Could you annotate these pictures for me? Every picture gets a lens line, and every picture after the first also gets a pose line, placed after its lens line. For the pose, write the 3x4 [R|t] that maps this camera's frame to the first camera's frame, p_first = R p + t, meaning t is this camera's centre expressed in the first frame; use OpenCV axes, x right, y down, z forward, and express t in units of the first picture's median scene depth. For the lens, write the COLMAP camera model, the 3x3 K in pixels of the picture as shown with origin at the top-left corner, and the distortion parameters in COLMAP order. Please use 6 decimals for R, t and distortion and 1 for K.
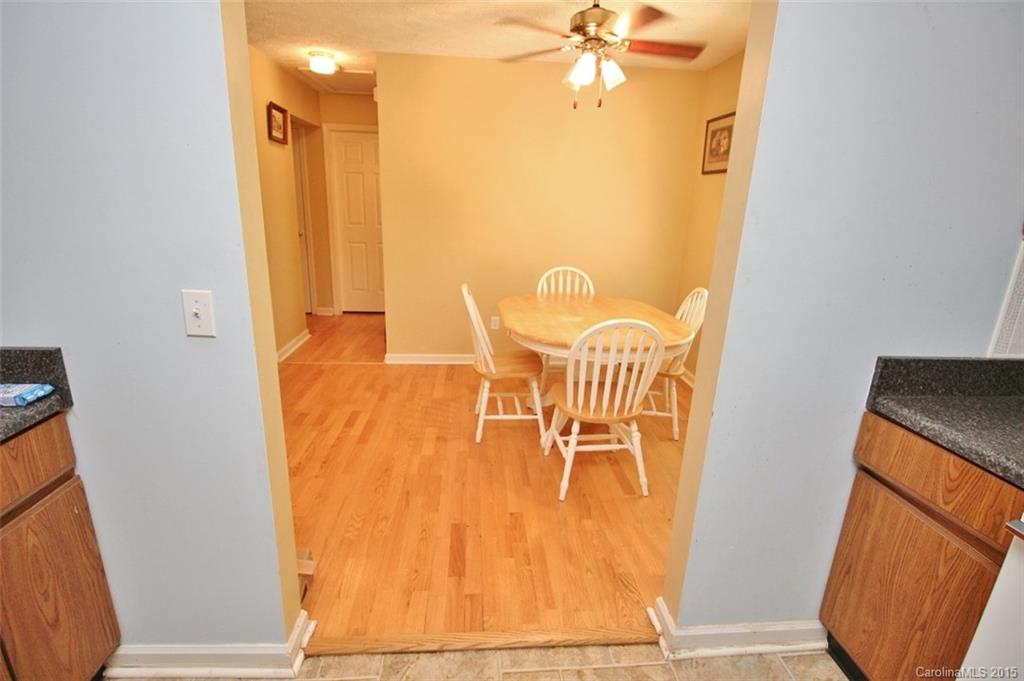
lens RADIAL K [[471.7, 0, 508.5], [0, 471.7, 335.2], [0, 0, 1]] dist [-0.012881, -0.005391]
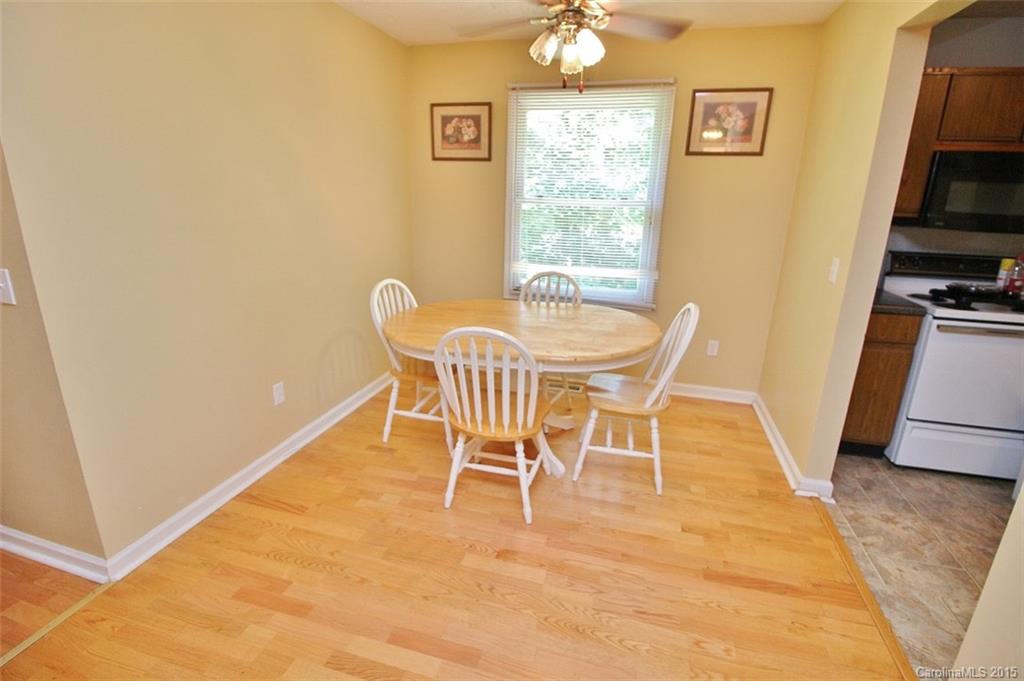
lens RADIAL K [[471.7, 0, 509.2], [0, 471.7, 337.4], [0, 0, 1]] dist [-0.012881, -0.005391]
pose [[0.345056, -0.297707, 0.890116, -0.524009], [0.257631, 0.941978, 0.215181, -0.174629], [-0.902531, 0.155072, 0.401733, 0.548009]]
